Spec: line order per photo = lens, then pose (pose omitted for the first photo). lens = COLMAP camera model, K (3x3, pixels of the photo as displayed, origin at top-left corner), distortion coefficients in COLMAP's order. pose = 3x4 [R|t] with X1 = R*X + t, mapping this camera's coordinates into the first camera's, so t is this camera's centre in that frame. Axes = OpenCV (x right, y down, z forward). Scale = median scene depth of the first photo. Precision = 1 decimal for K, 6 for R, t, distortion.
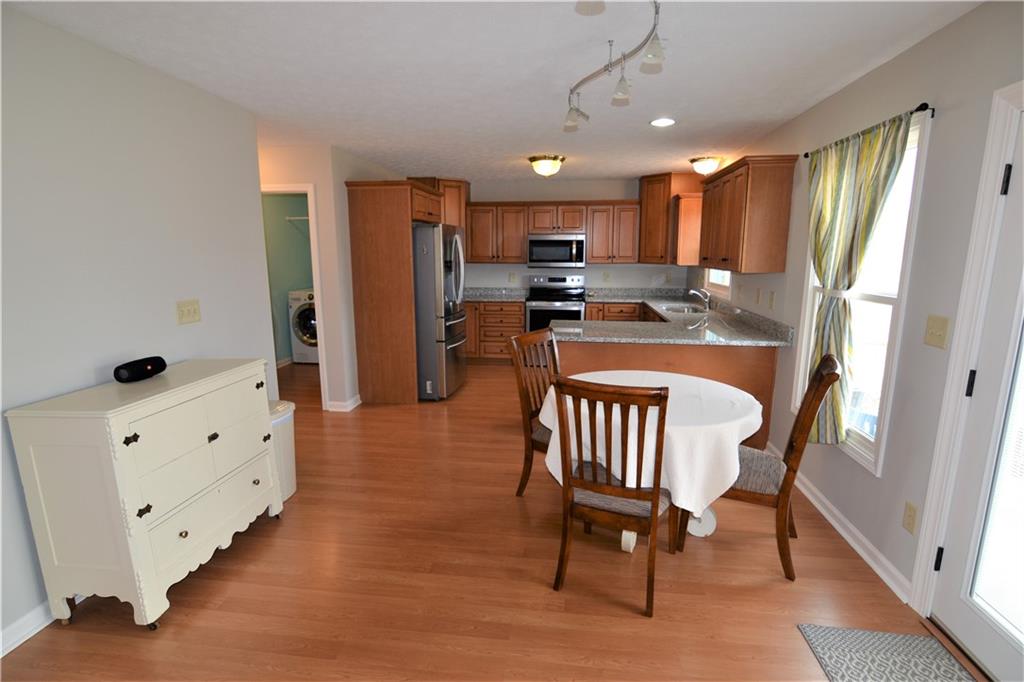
lens RADIAL K [[507.1, 0, 510.1], [0, 507.1, 348.7], [0, 0, 1]] dist [-0.028759, 0.009256]
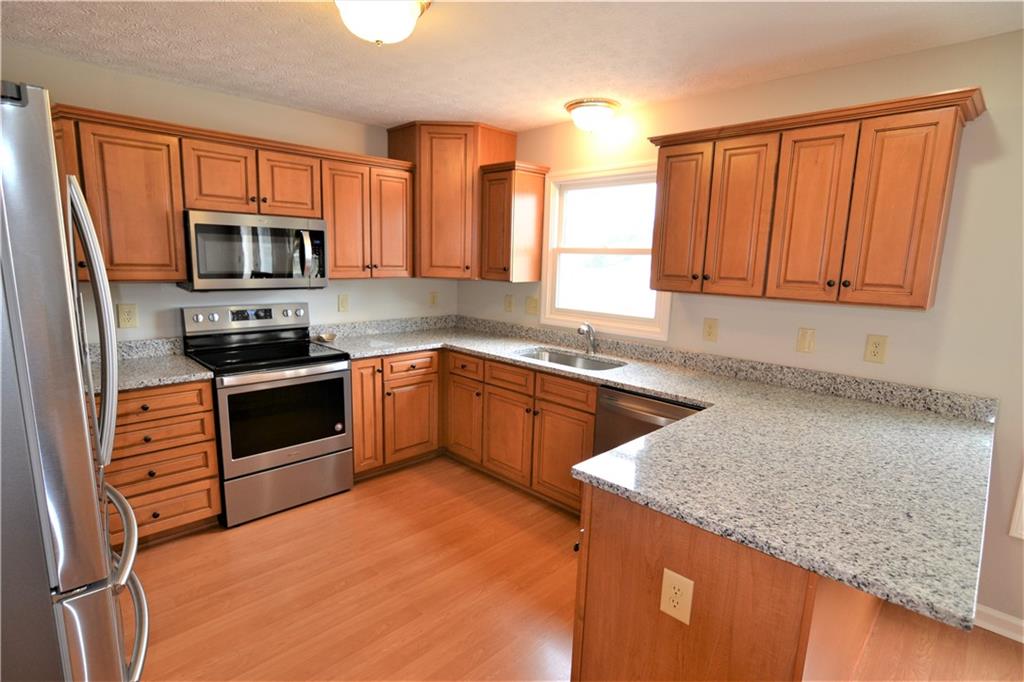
lens RADIAL K [[507.1, 0, 510.1], [0, 507.1, 348.7], [0, 0, 1]] dist [-0.028759, 0.009256]
pose [[0.600448, -0.120686, 0.790504, -0.139464], [0.125190, 0.990543, 0.056134, -0.107956], [-0.789804, 0.065258, 0.609878, 0.570146]]
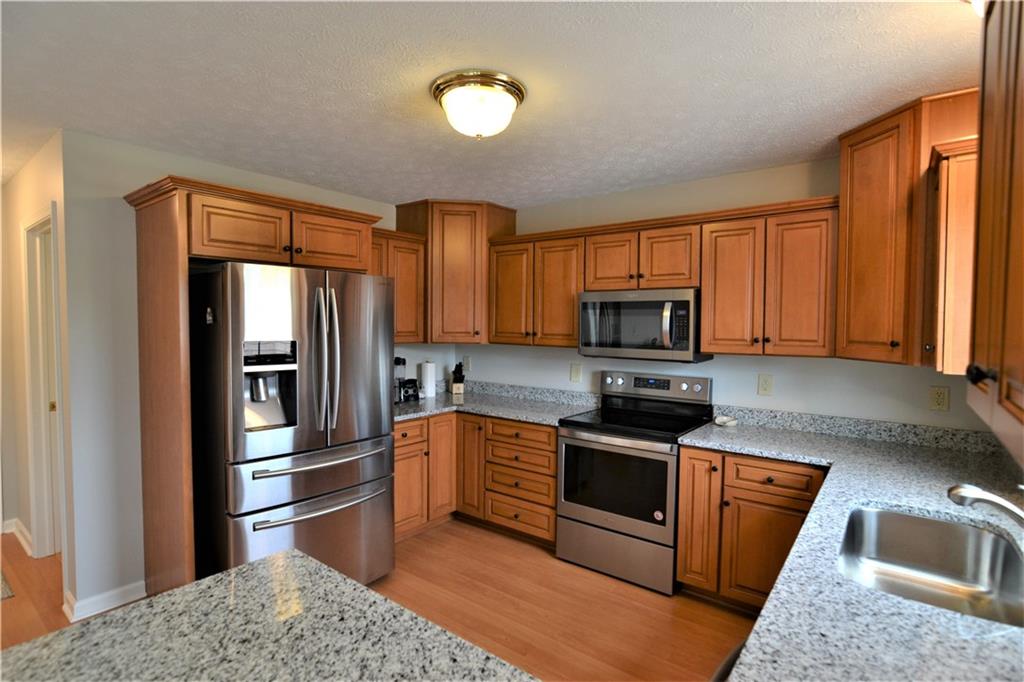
lens RADIAL K [[507.1, 0, 510.1], [0, 507.1, 348.7], [0, 0, 1]] dist [-0.028759, 0.009256]
pose [[0.866066, 0.037208, -0.498543, 0.229083], [-0.109343, 0.987180, -0.116274, -0.104054], [0.487825, 0.155213, 0.859032, 0.546188]]
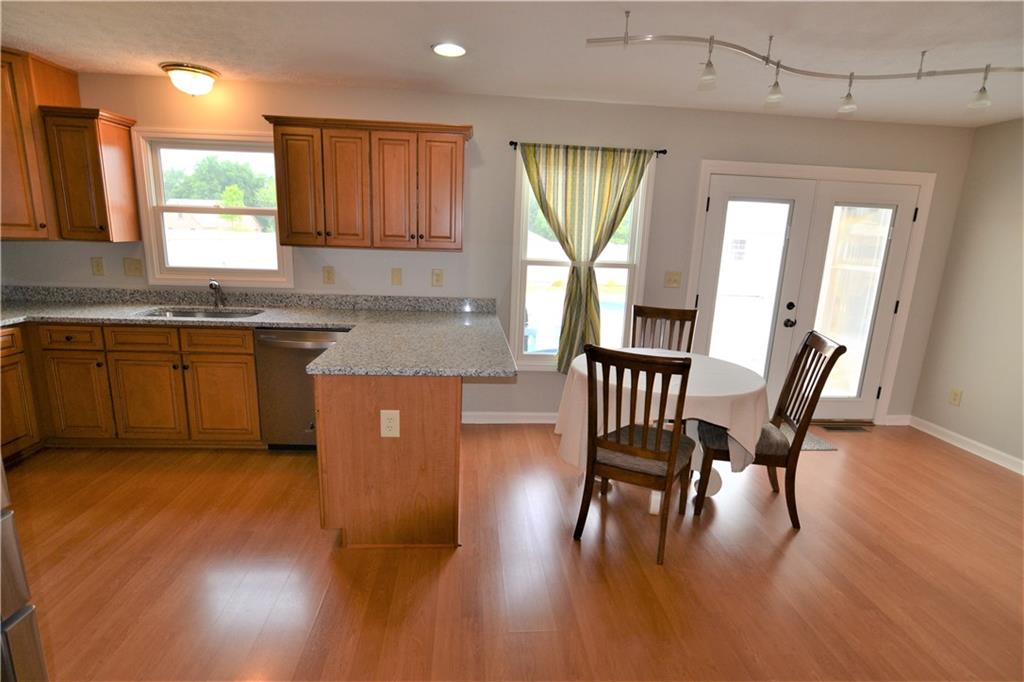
lens RADIAL K [[507.1, 0, 510.1], [0, 507.1, 348.7], [0, 0, 1]] dist [-0.028759, 0.009256]
pose [[-0.218915, -0.219885, 0.950645, -0.286786], [0.151391, 0.954825, 0.255715, -0.113366], [-0.963928, 0.199899, -0.175737, 0.620062]]
